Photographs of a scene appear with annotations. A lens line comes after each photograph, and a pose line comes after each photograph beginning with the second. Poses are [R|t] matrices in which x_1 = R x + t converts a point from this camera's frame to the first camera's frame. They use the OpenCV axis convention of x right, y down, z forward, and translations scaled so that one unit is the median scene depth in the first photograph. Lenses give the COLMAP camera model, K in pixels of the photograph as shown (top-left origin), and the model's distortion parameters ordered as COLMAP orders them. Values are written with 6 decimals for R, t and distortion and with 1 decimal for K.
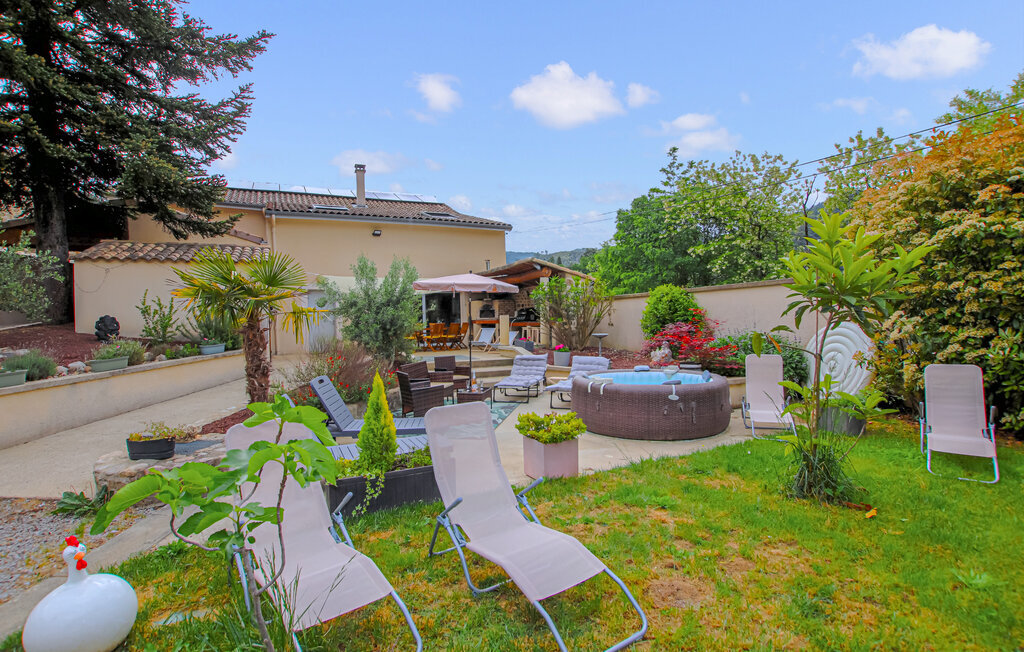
lens RADIAL K [[503.4, 0, 513.7], [0, 503.4, 311.3], [0, 0, 1]] dist [-0.026337, 0.001166]
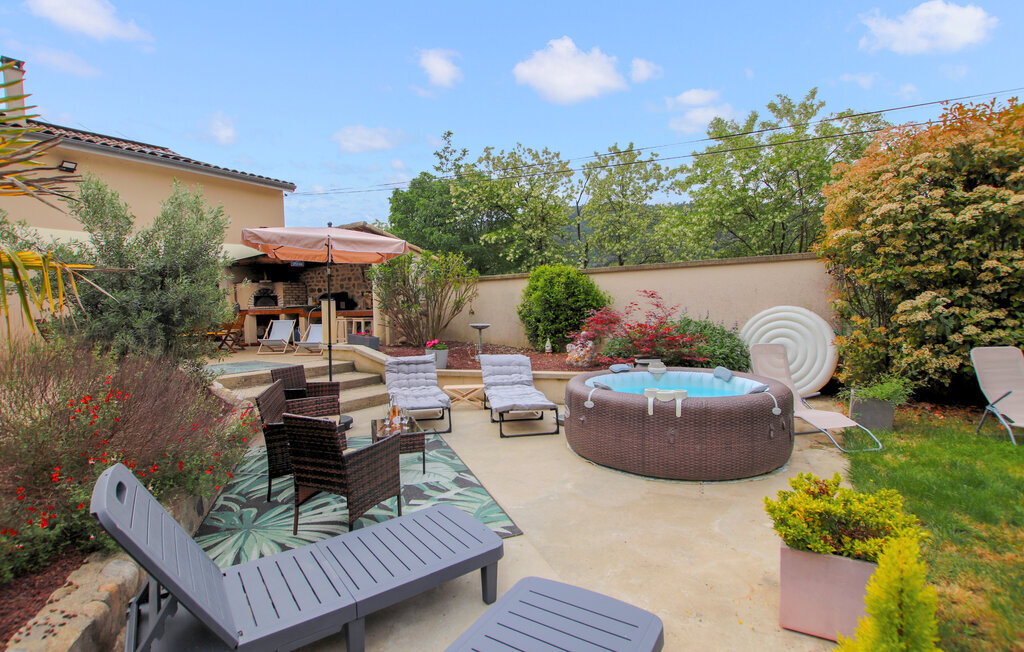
lens RADIAL K [[487.8, 0, 514.7], [0, 487.8, 325.1], [0, 0, 1]] dist [-0.019145, 0.000842]
pose [[0.853827, -0.018646, 0.520222, -0.111467], [-0.003807, 0.999108, 0.042058, 0.009023], [-0.520542, -0.037891, 0.852995, 0.210271]]
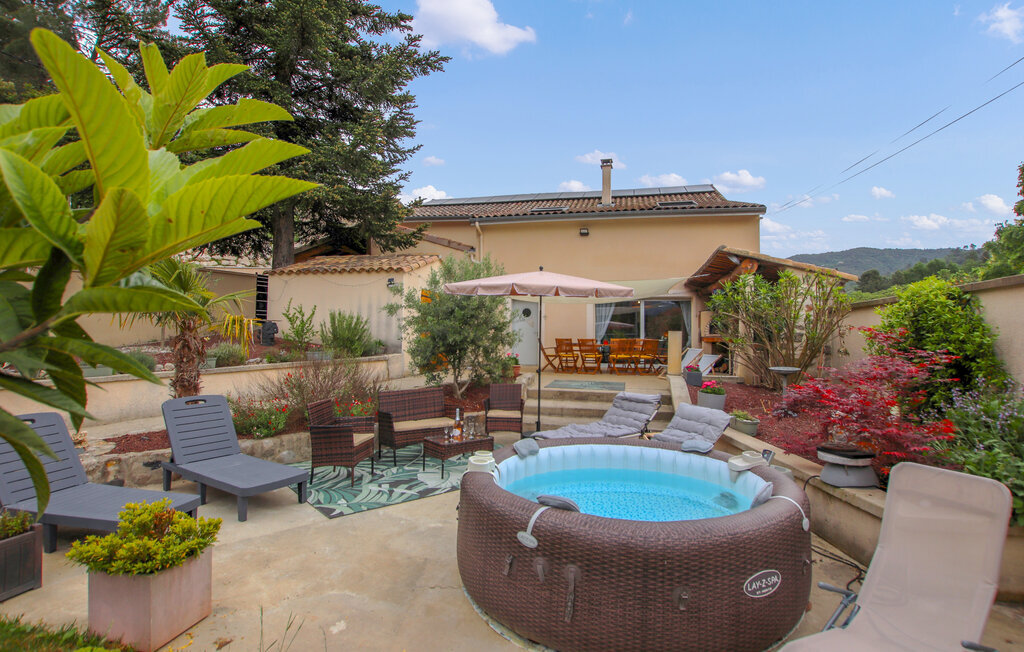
lens RADIAL K [[522.0, 0, 514.9], [0, 522.0, 312.9], [0, 0, 1]] dist [-0.027727, 0.000242]
pose [[0.777245, 0.006238, -0.629167, 0.193727], [-0.018561, 0.999743, -0.013016, -0.002851], [0.628924, 0.021795, 0.777161, 0.222776]]
